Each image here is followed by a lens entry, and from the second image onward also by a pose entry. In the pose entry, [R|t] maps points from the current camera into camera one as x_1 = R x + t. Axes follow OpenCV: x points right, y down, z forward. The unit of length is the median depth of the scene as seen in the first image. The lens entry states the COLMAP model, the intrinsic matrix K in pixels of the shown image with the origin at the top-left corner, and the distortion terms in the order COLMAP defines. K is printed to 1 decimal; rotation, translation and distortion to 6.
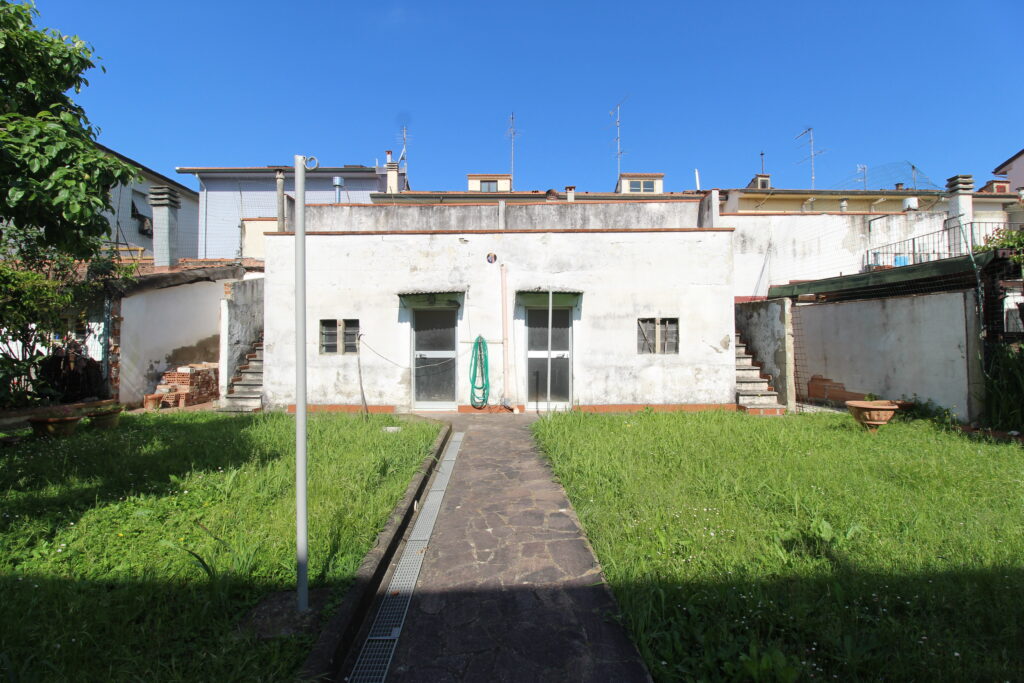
lens RADIAL K [[474.0, 0, 514.8], [0, 474.0, 332.5], [0, 0, 1]] dist [0.002051, -0.014927]
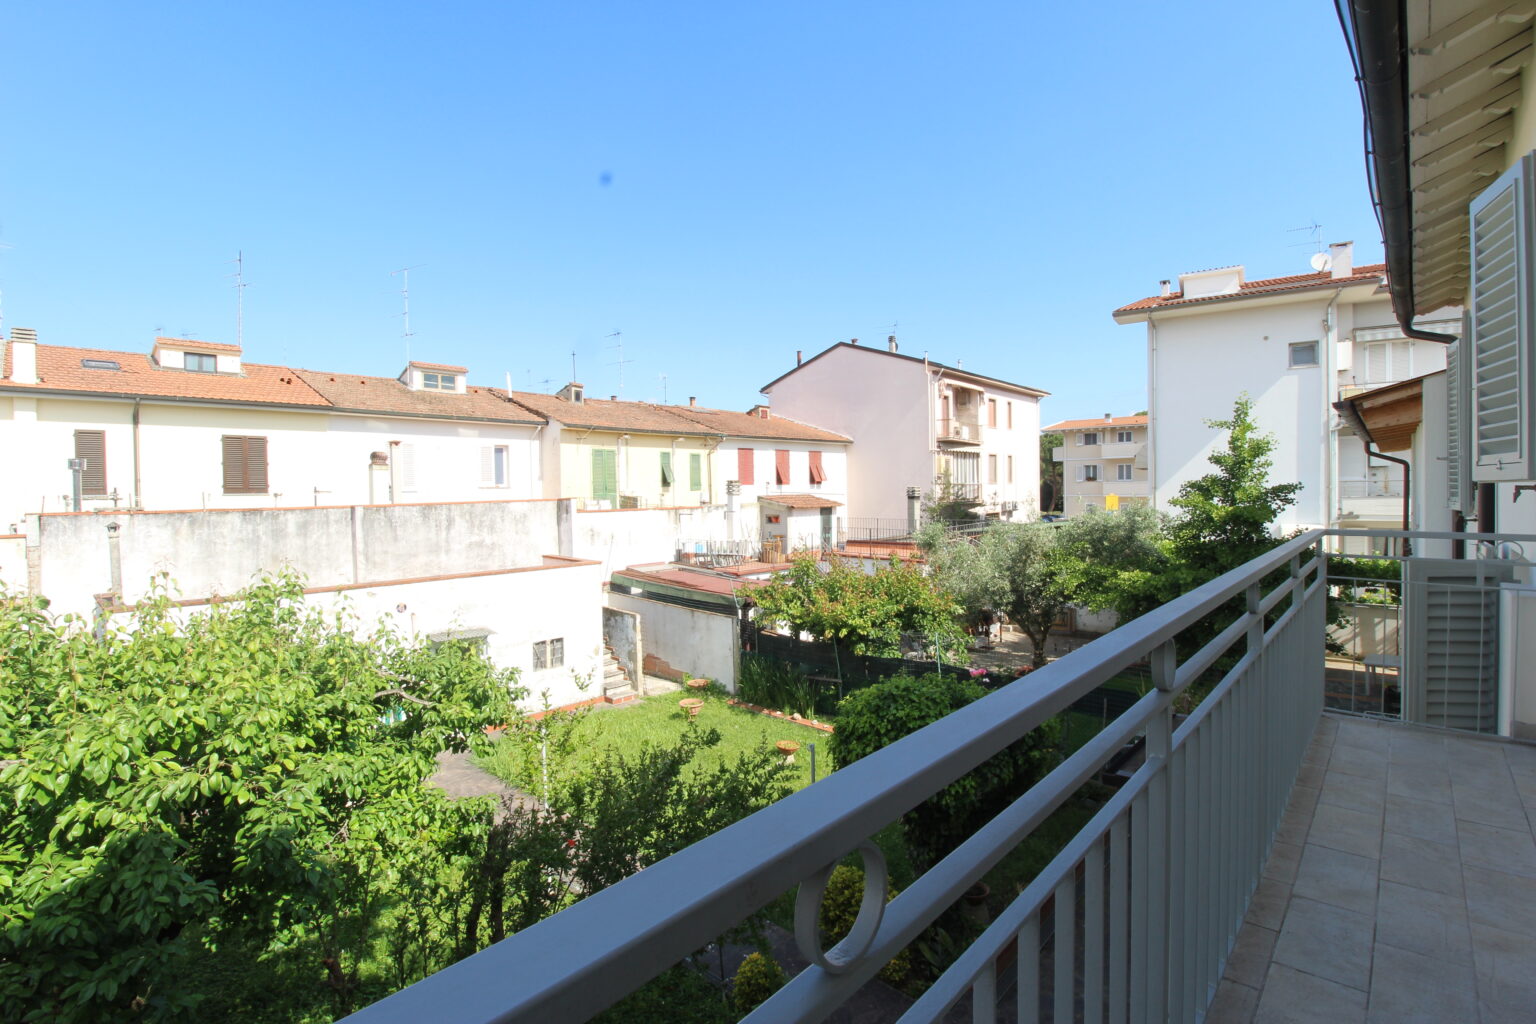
lens RADIAL K [[711.0, 0, 772.2], [0, 711.0, 498.5], [0, 0, 1]] dist [0.002051, -0.014927]
pose [[0.693457, -0.020215, 0.720214, -0.611823], [-0.004941, 0.999449, 0.032810, -0.457580], [-0.720481, -0.026311, 0.692976, -0.681660]]
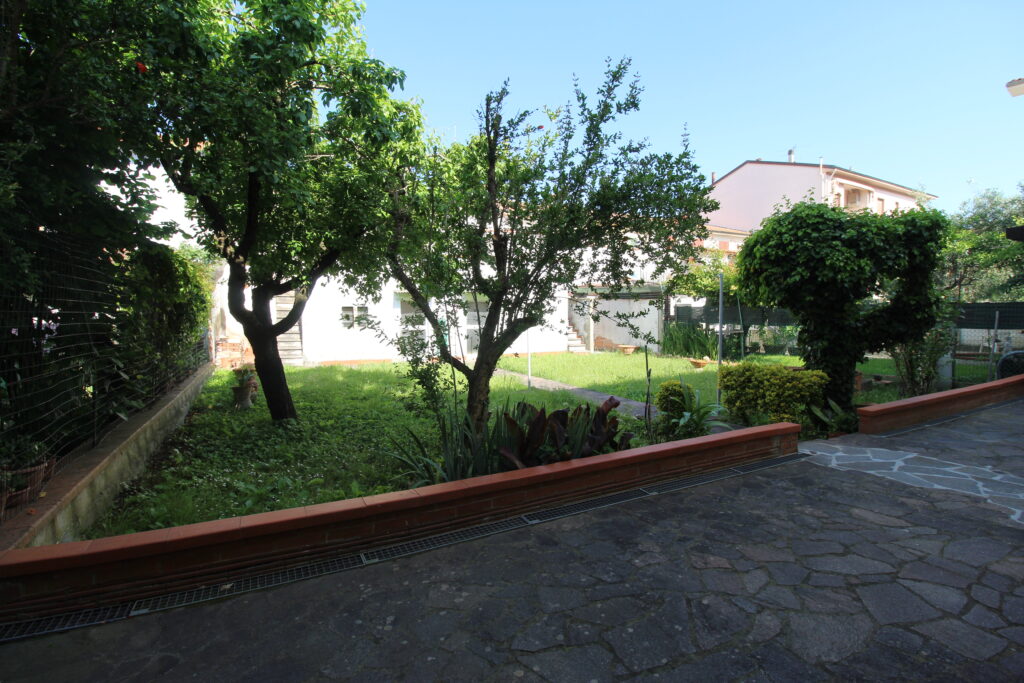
lens RADIAL K [[474.0, 0, 514.8], [0, 474.0, 332.5], [0, 0, 1]] dist [0.002051, -0.014927]
pose [[0.899201, -0.015539, 0.437259, -0.585671], [-0.012581, 0.998038, 0.061340, -0.044310], [-0.437354, -0.060658, 0.897241, -0.663136]]
